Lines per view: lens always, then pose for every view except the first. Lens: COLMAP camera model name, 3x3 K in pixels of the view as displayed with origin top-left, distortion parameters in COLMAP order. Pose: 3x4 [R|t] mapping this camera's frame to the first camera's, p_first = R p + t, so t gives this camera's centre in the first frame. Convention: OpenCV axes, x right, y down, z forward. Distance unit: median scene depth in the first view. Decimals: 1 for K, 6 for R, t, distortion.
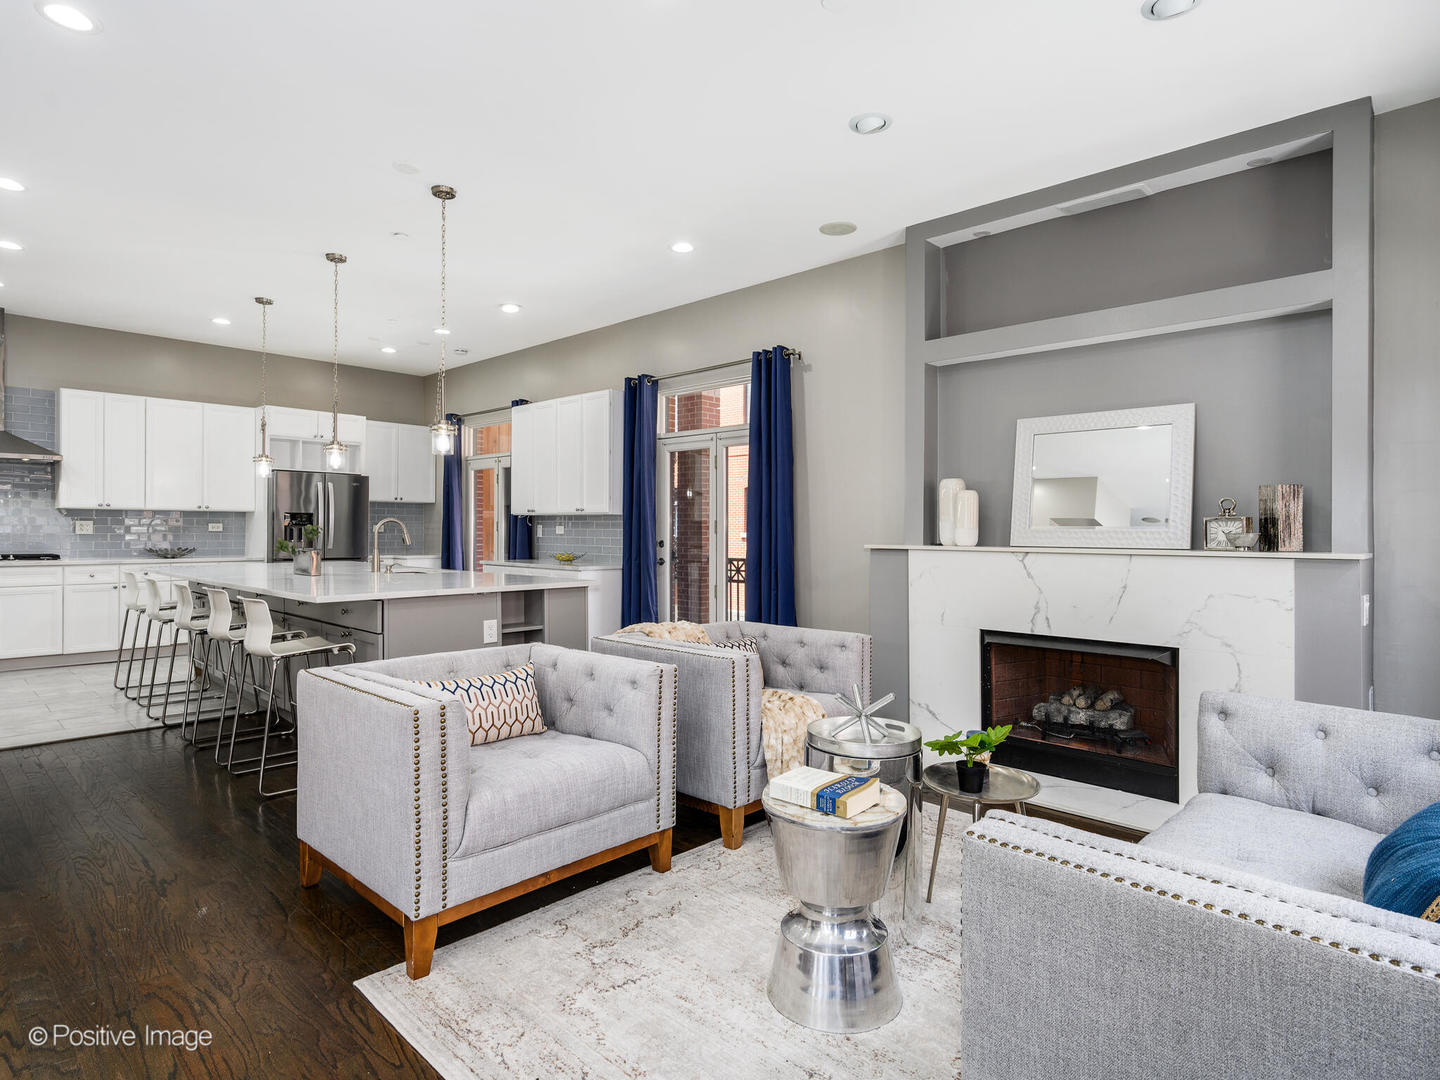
lens RADIAL K [[780.0, 0, 724.8], [0, 780.0, 529.0], [0, 0, 1]] dist [-0.002079, -0.000686]
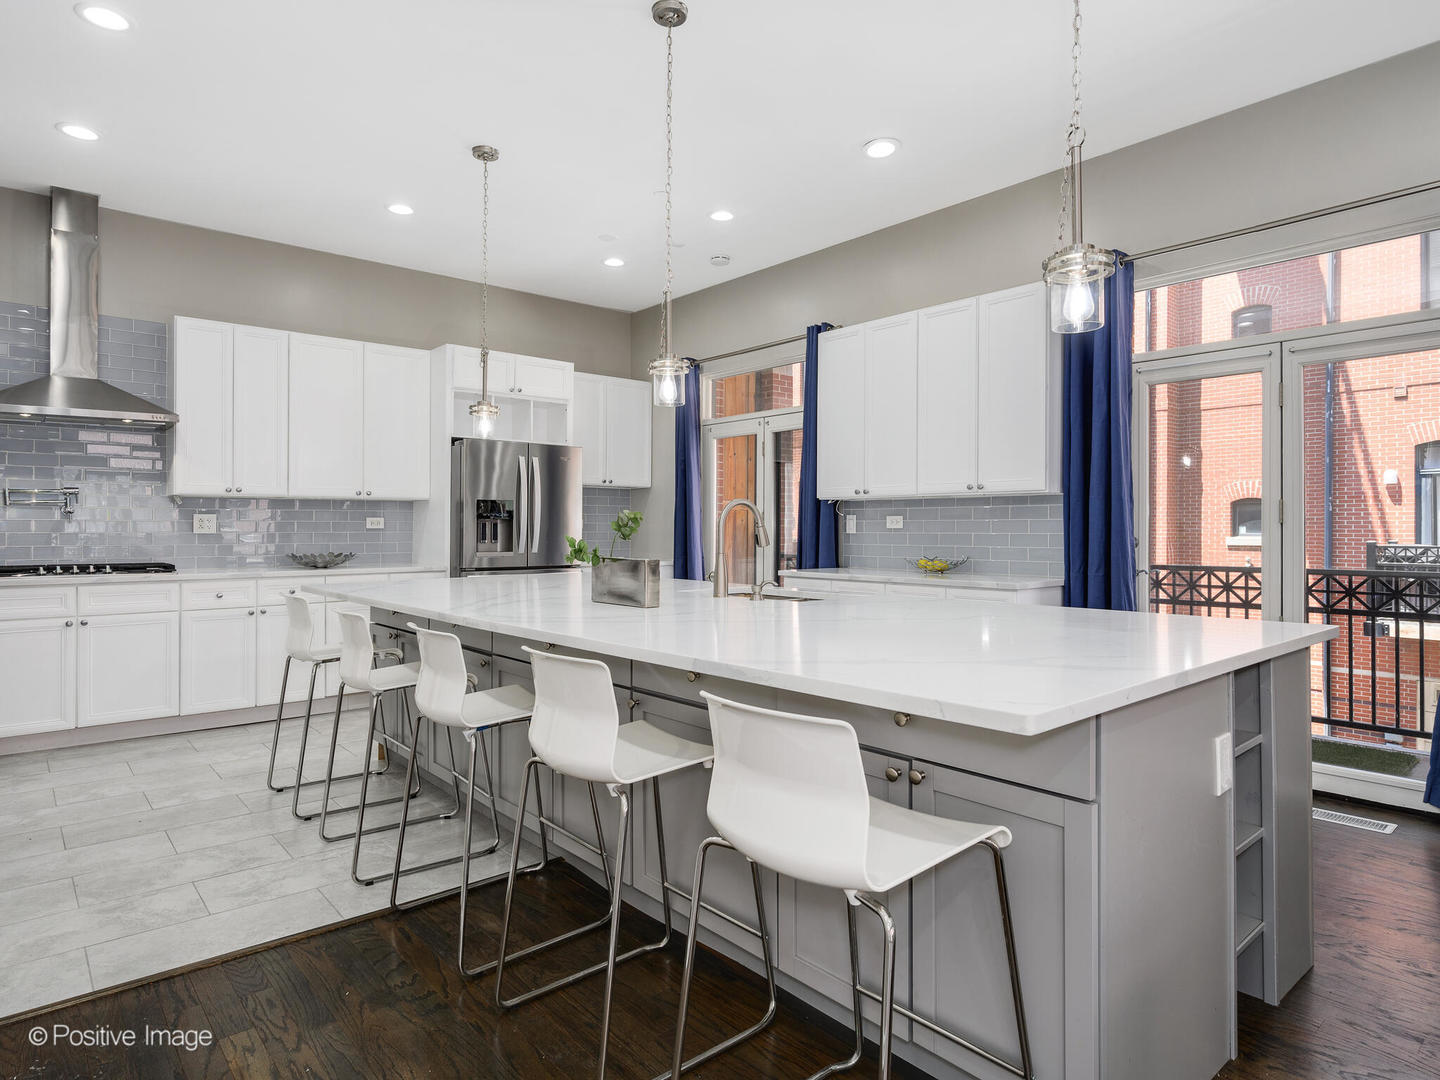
lens RADIAL K [[826.4, 0, 701.8], [0, 826.4, 515.8], [0, 0, 1]] dist [0.003460, 0.001056]
pose [[0.994100, -0.008805, -0.108110, -0.311887], [0.007288, 0.999870, -0.014414, 0.004874], [0.108223, 0.013541, 0.994034, 0.327136]]
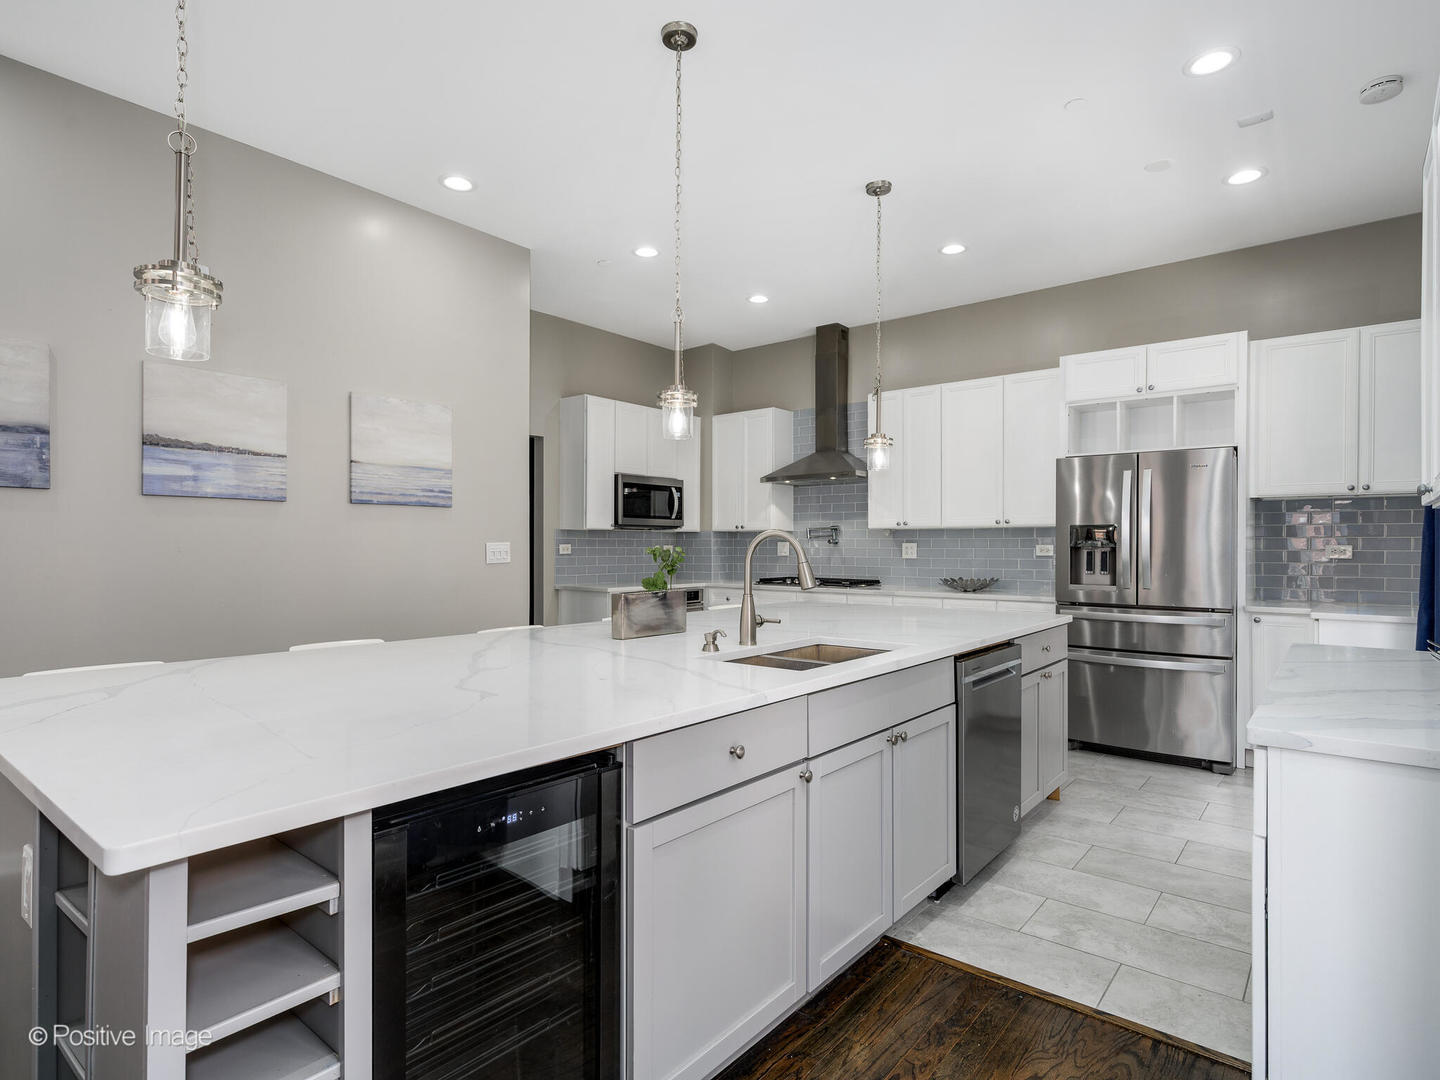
lens RADIAL K [[780.0, 0, 724.8], [0, 780.0, 529.0], [0, 0, 1]] dist [-0.002079, -0.000686]
pose [[0.069710, -0.027676, -0.997183, 0.016087], [-0.001381, 0.999611, -0.027840, -0.001537], [0.997566, 0.003318, 0.069644, 0.735000]]
